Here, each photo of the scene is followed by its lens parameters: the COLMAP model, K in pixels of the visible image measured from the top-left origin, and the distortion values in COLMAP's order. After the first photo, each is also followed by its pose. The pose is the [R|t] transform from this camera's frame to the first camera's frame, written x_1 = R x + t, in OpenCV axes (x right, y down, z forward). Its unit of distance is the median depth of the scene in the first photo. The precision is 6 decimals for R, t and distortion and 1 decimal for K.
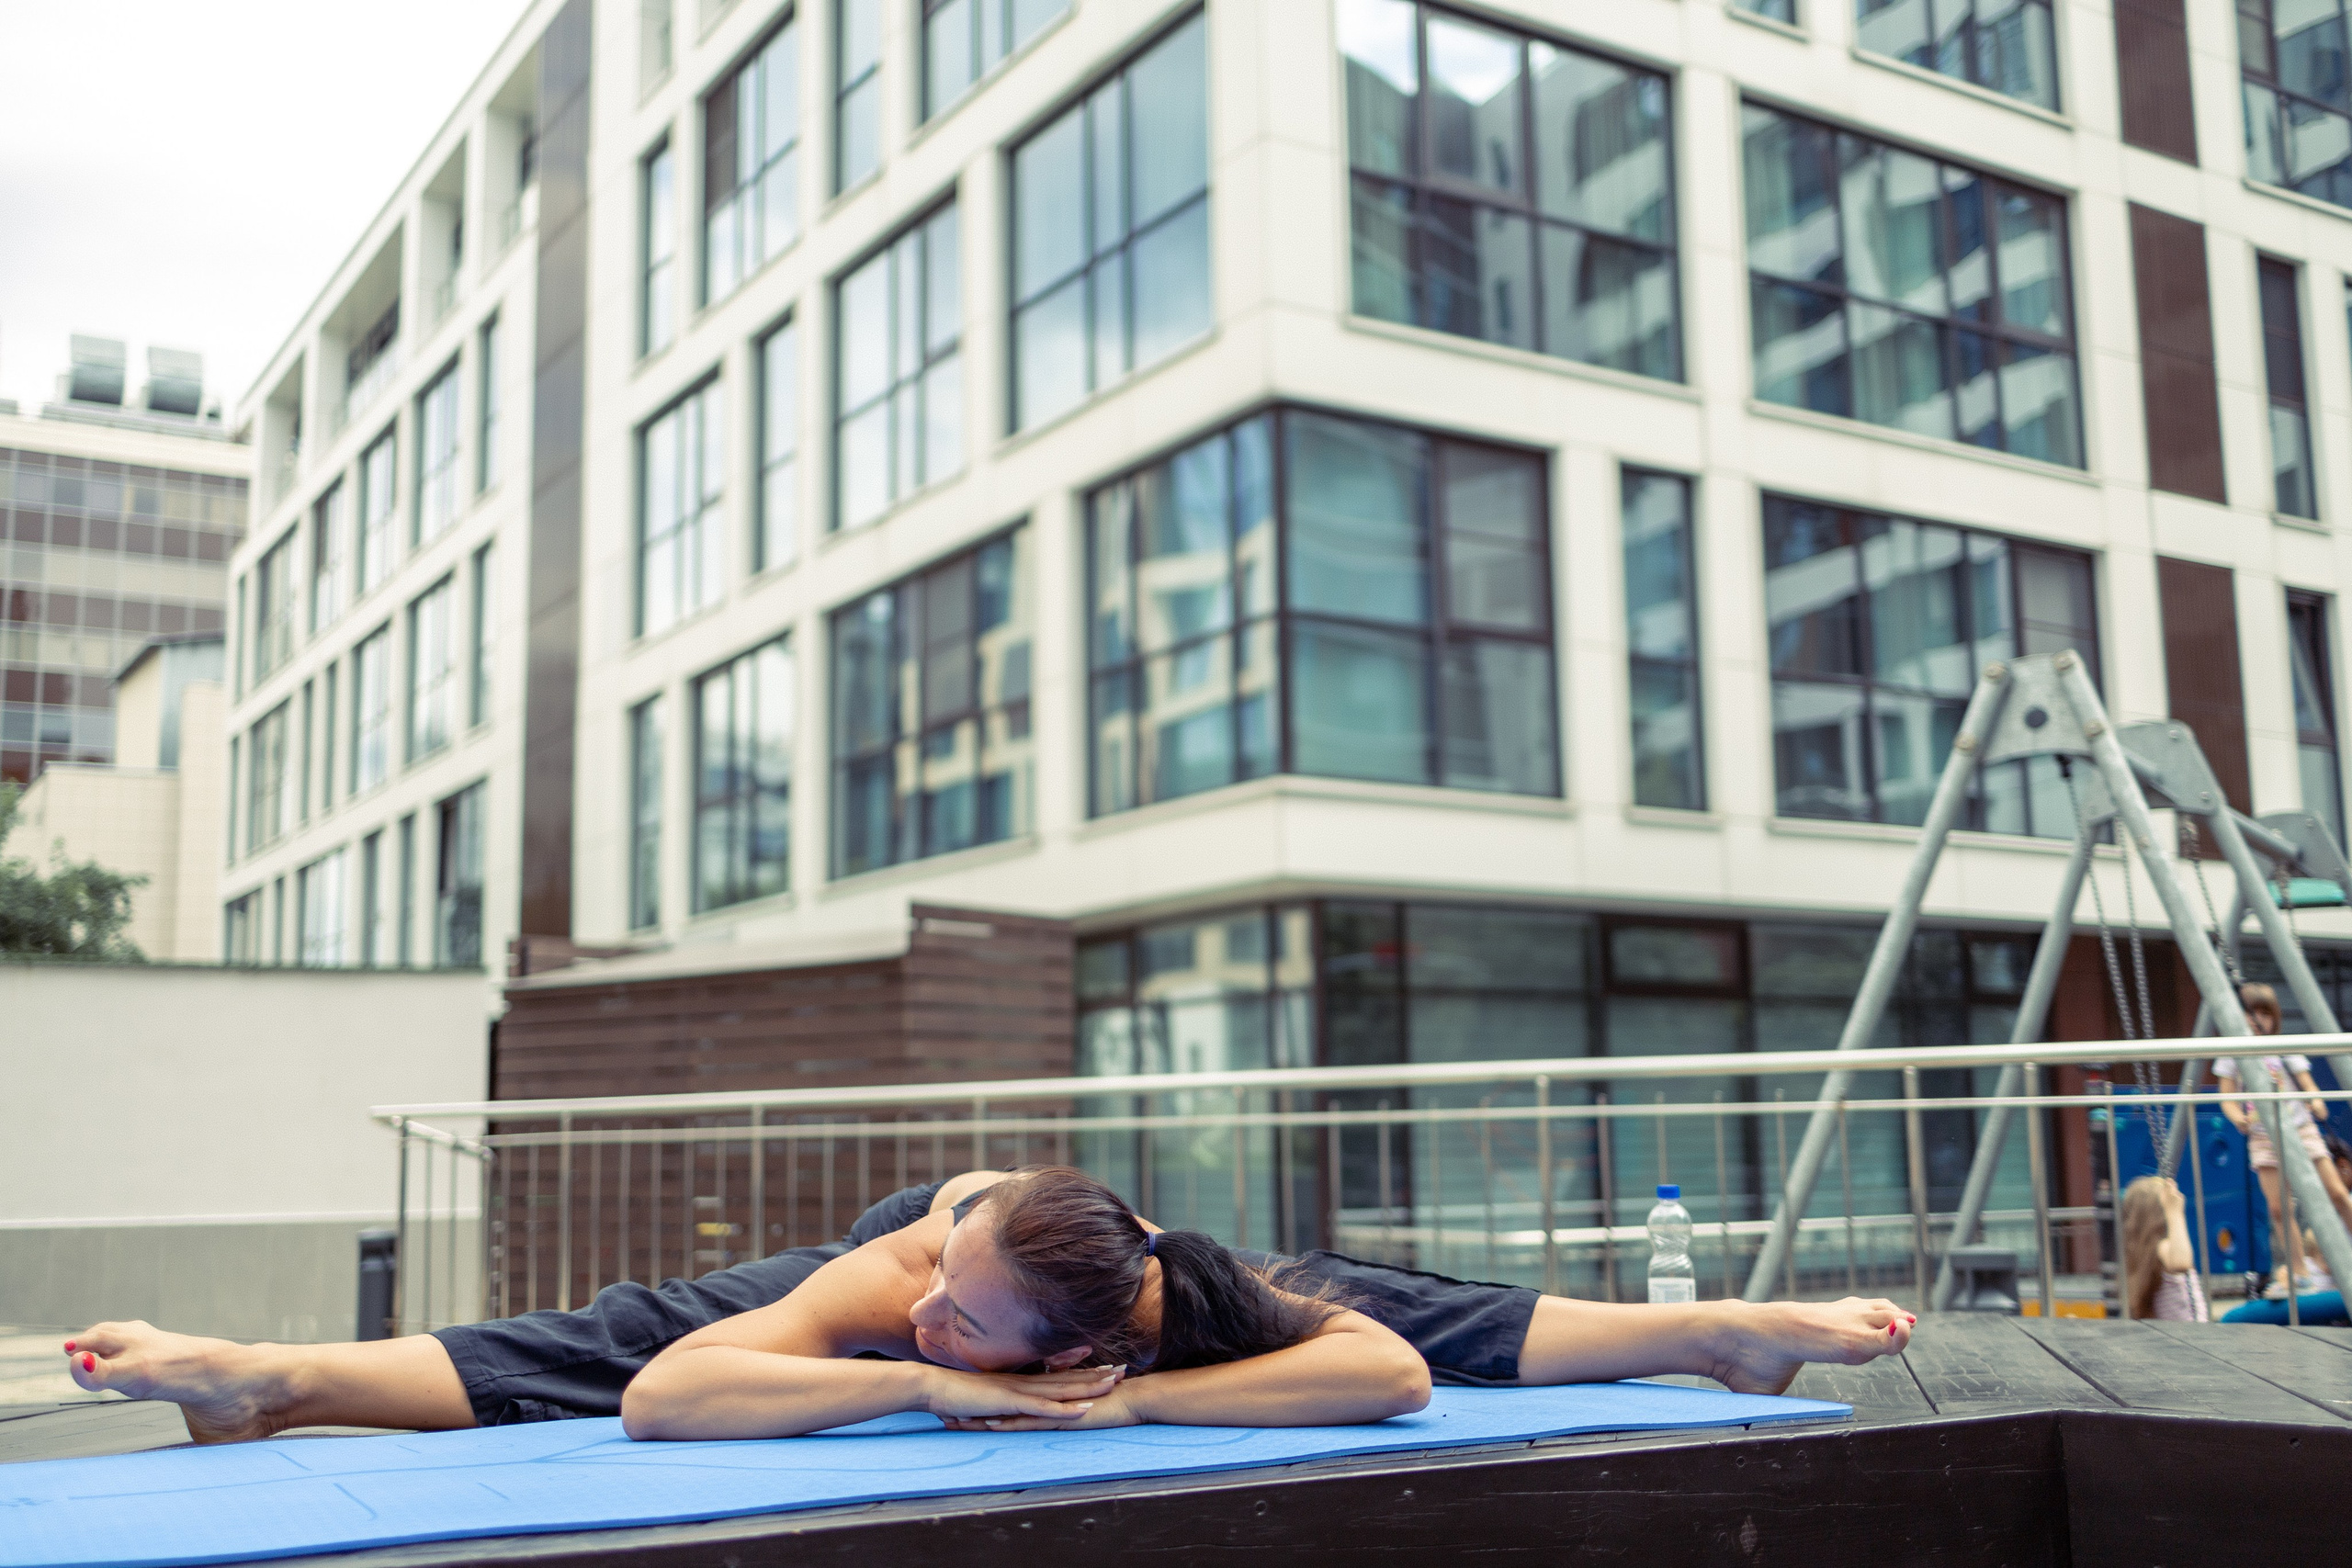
lens RADIAL K [[2330.8, 0, 1196.9], [0, 2330.8, 787.8], [0, 0, 1]] dist [0.010840, 0.000000]
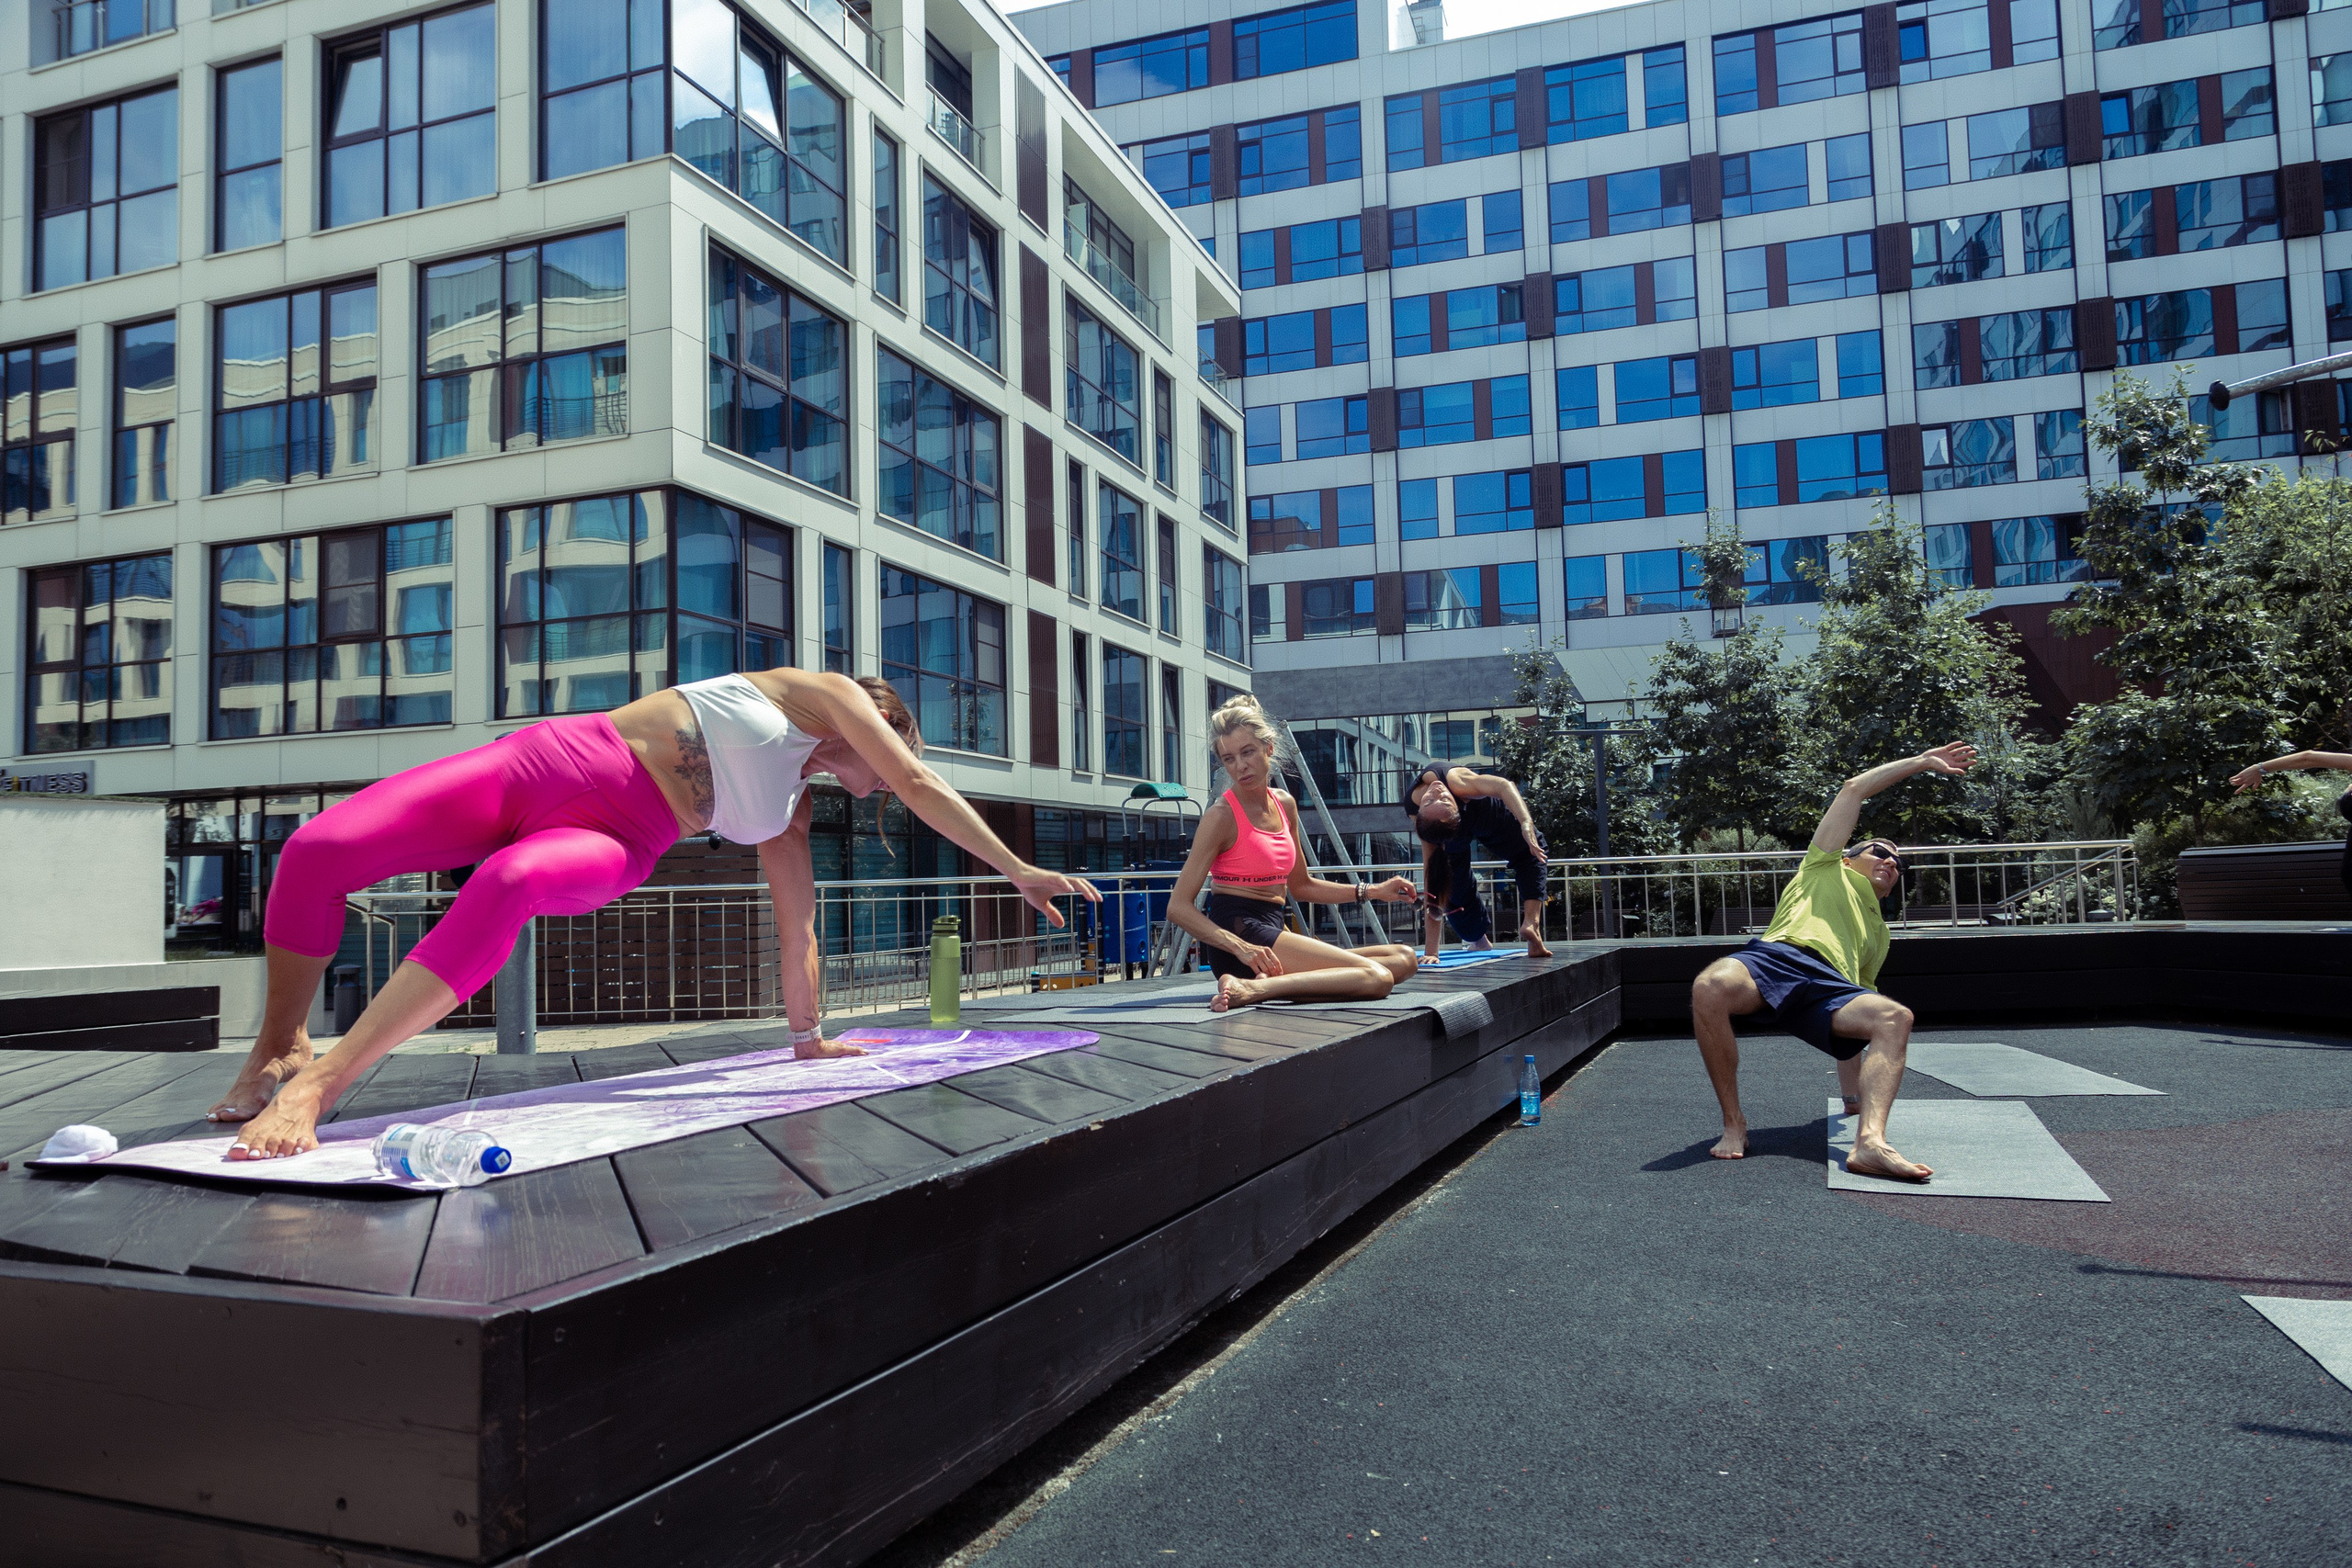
lens RADIAL K [[1564.5, 0, 1180.0], [0, 1564.5, 790.0], [0, 0, 1]] dist [-0.009304, 0.003004]
pose [[0.792145, 0.038623, 0.609110, -0.178667], [-0.082663, 0.995589, 0.044373, -0.011964], [-0.604709, -0.085501, 0.791844, -0.082719]]
